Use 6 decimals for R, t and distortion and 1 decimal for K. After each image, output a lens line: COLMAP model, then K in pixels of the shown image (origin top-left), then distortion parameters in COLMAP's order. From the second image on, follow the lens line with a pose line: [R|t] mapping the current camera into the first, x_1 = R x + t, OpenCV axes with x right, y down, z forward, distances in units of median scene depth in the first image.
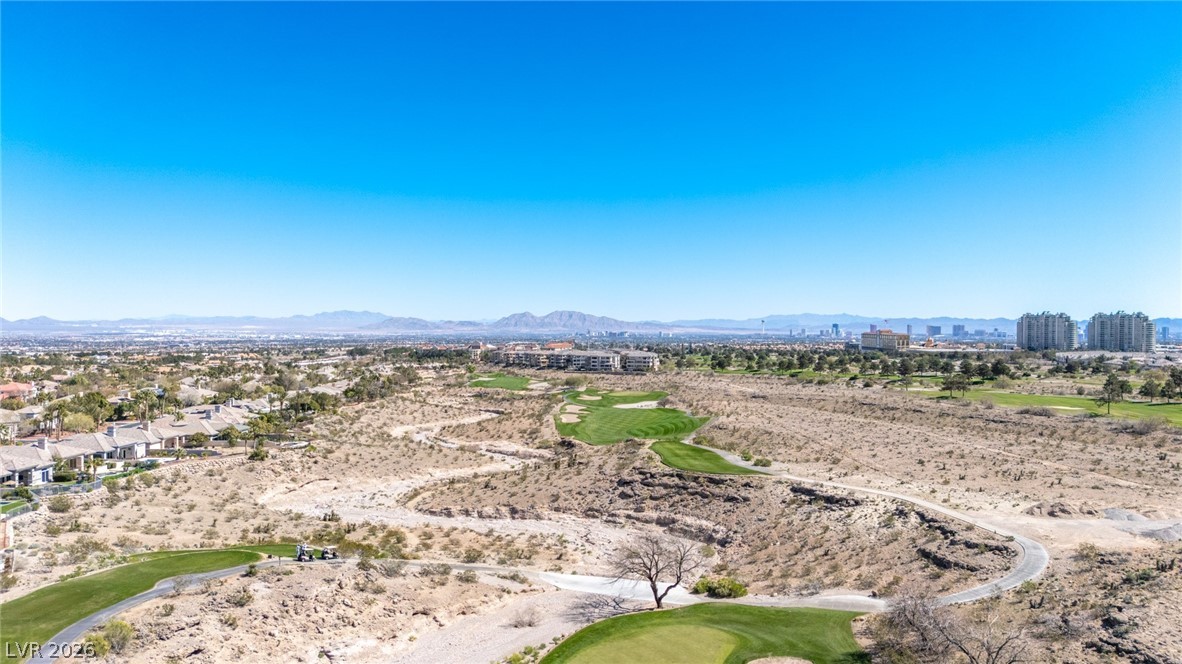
lens RADIAL K [[870.7, 0, 592.7], [0, 870.7, 330.1], [0, 0, 1]] dist [0.028853, -0.031465]
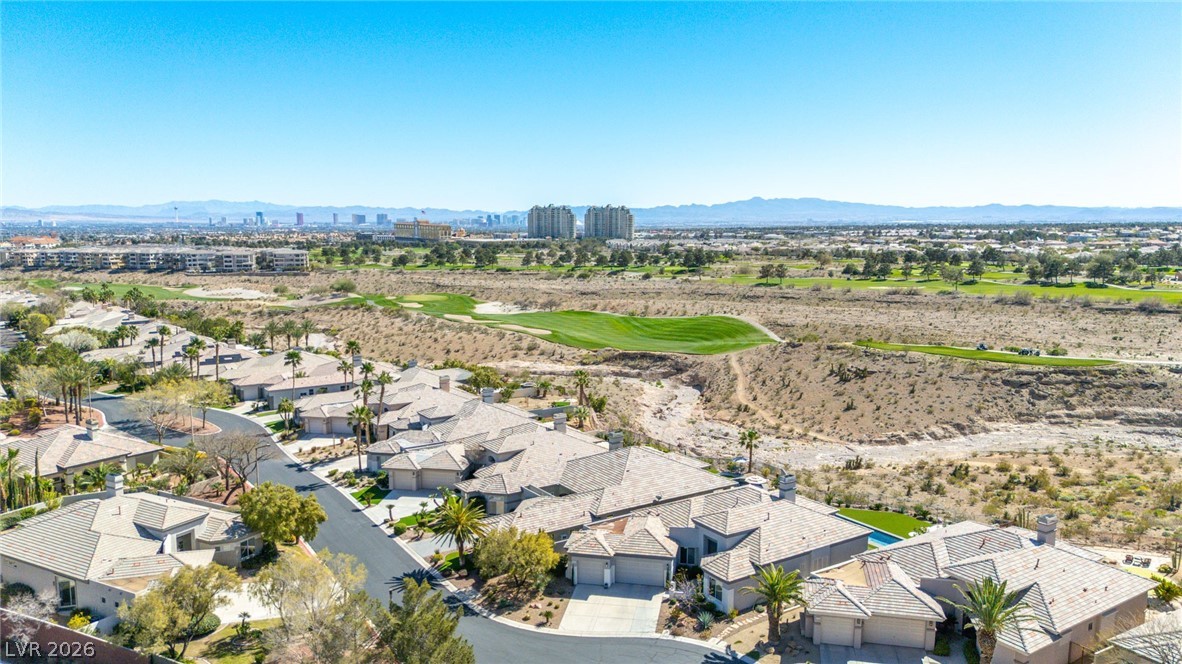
lens RADIAL K [[870.7, 0, 590.7], [0, 870.7, 332.1], [0, 0, 1]] dist [0.028853, -0.031465]
pose [[0.793341, -0.078442, 0.603703, -0.134575], [-0.000324, 0.991609, 0.129270, -0.002807], [-0.608777, -0.102750, 0.786659, 0.068205]]
